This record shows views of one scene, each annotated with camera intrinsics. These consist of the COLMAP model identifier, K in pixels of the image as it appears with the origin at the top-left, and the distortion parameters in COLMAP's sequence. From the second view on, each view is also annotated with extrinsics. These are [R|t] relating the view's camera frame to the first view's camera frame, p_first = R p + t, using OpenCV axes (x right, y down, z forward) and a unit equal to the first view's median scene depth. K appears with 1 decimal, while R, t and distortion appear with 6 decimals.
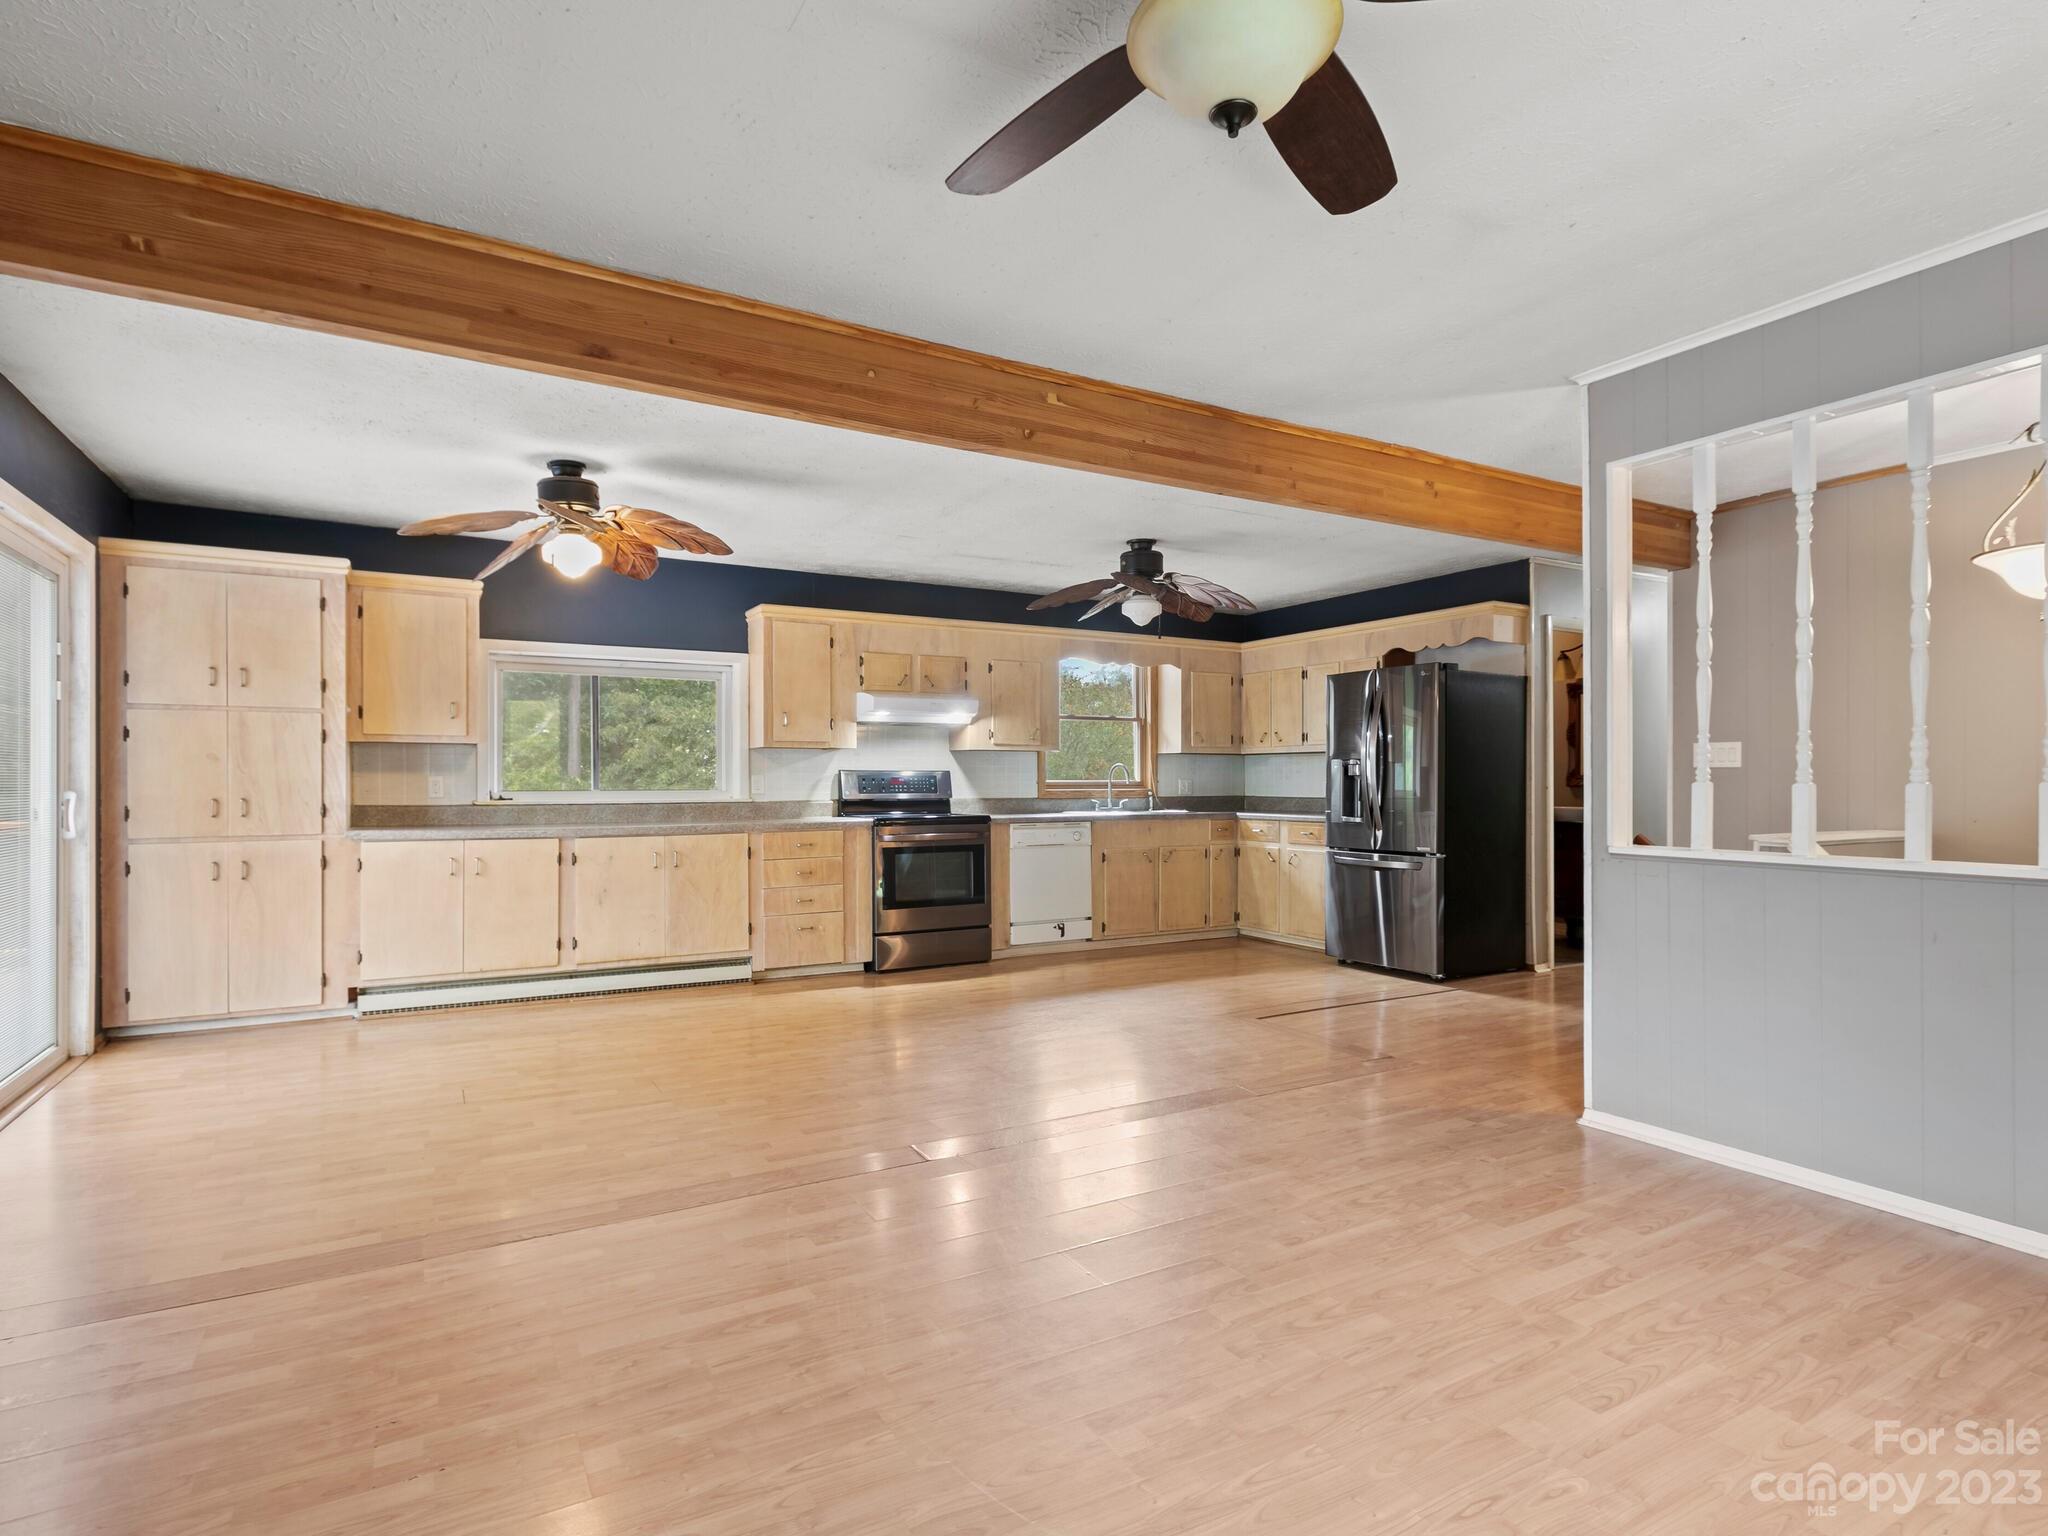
lens RADIAL K [[1009.6, 0, 1004.1], [0, 1009.6, 790.9], [0, 0, 1]] dist [-0.005621, -0.000932]
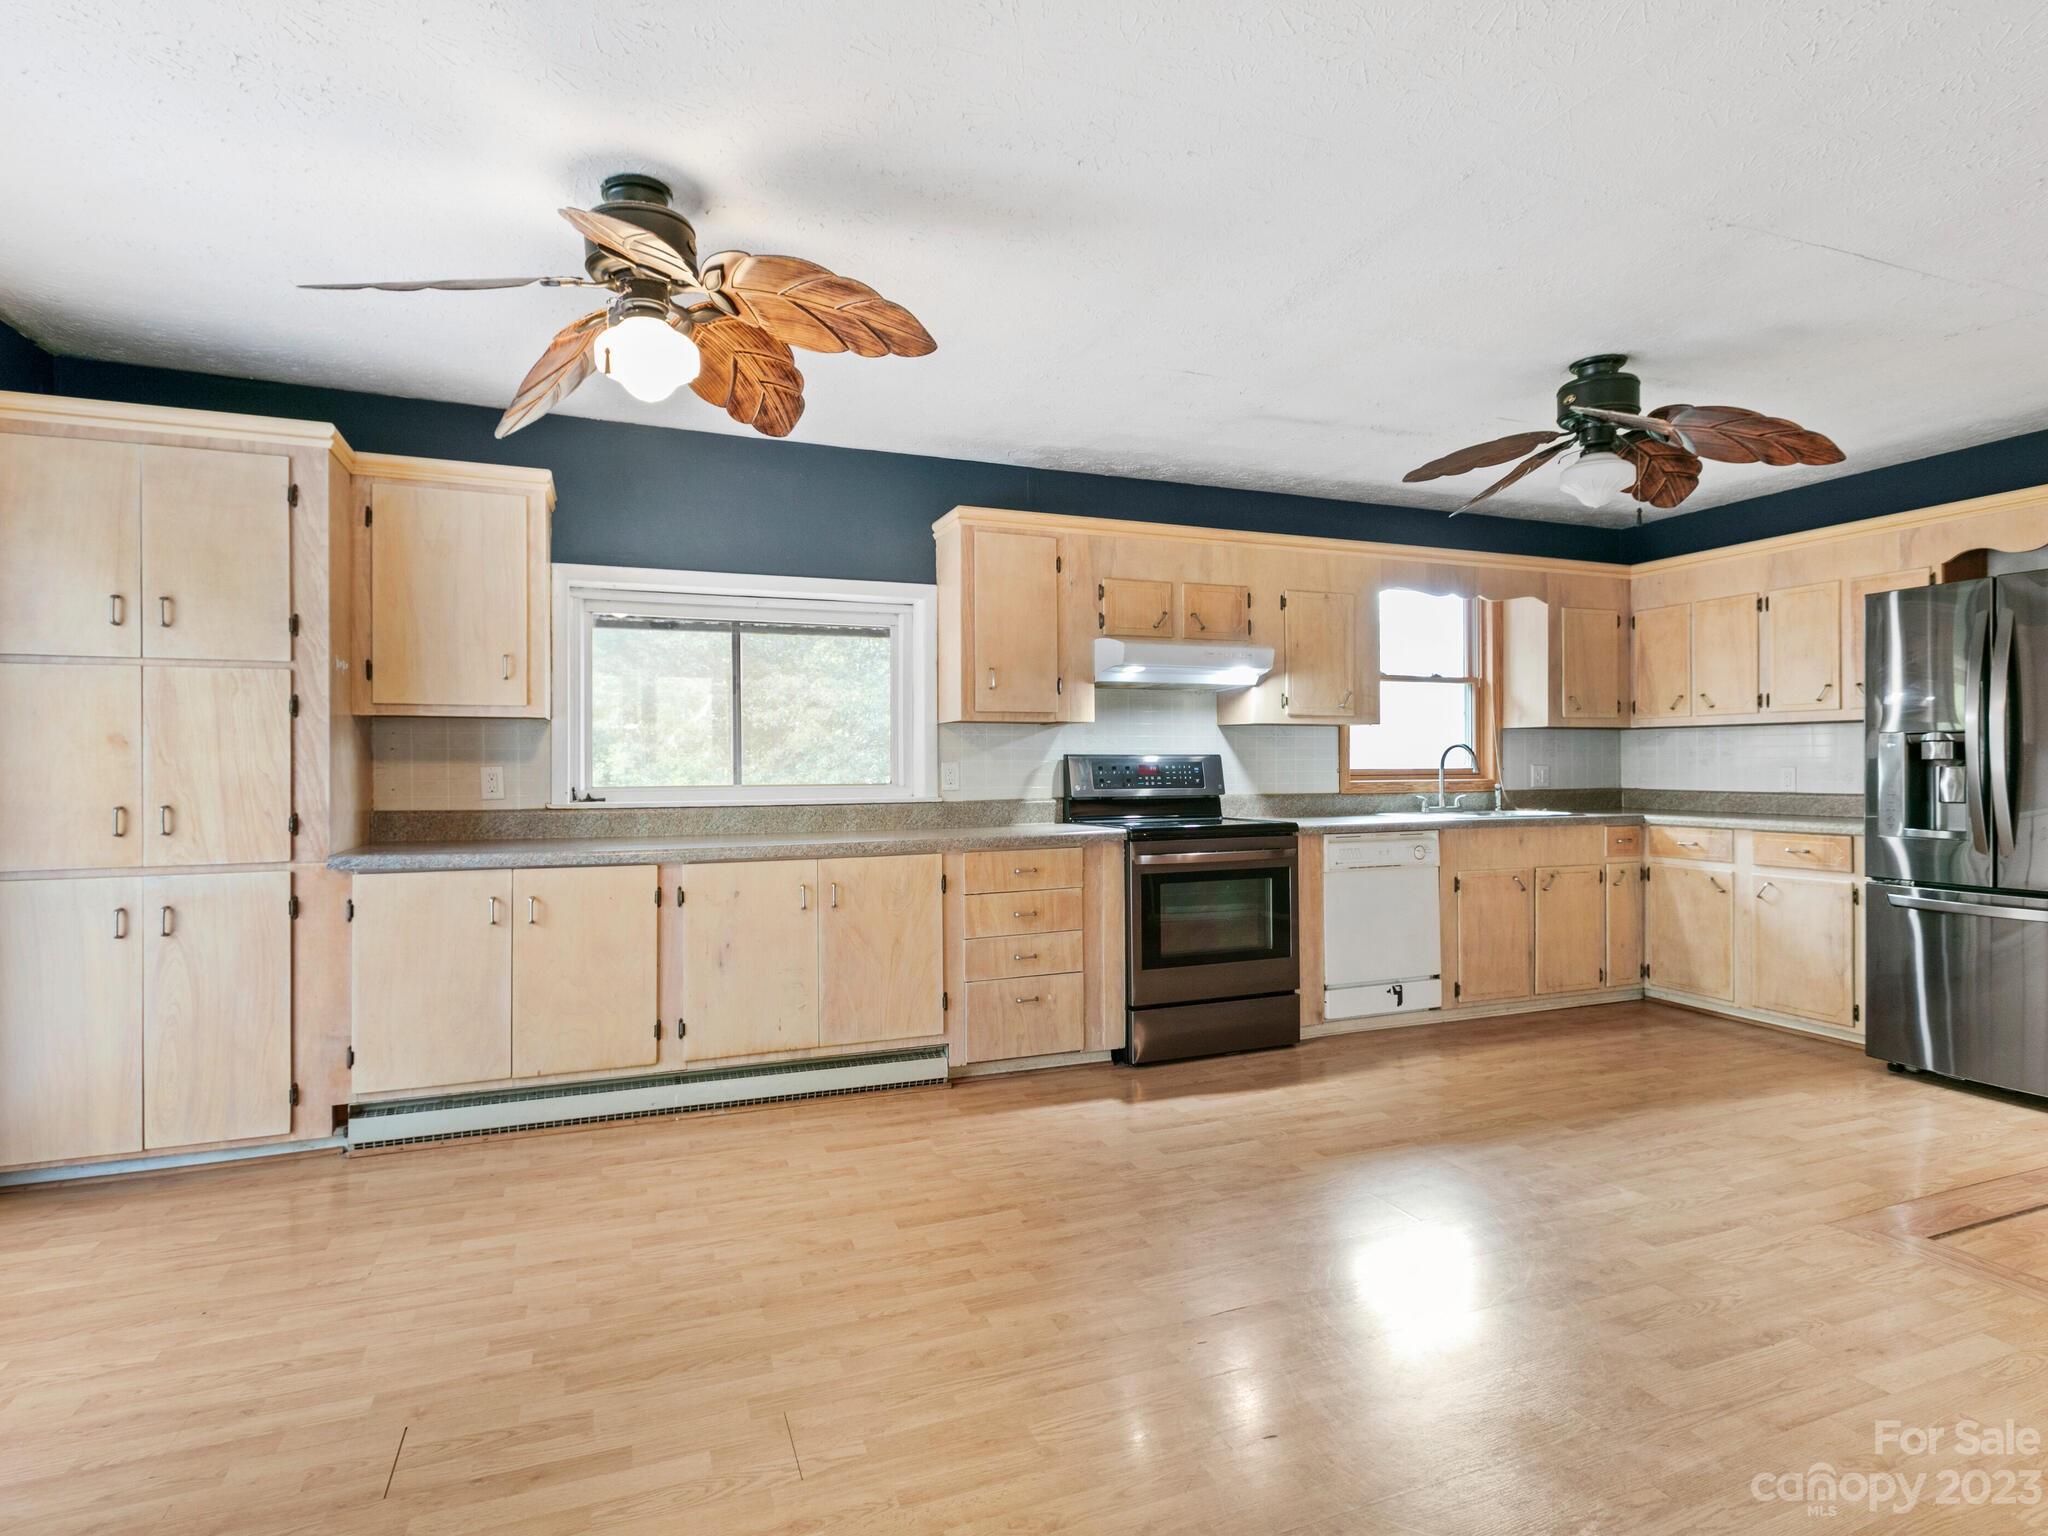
lens RADIAL K [[1094.5, 0, 1000.5], [0, 1094.5, 763.6], [0, 0, 1]] dist [-0.008809, -0.000369]
pose [[0.986383, -0.003865, -0.164422, -0.090831], [0.002058, 0.999936, -0.011158, -0.006838], [0.164455, 0.010668, 0.986327, 0.281621]]
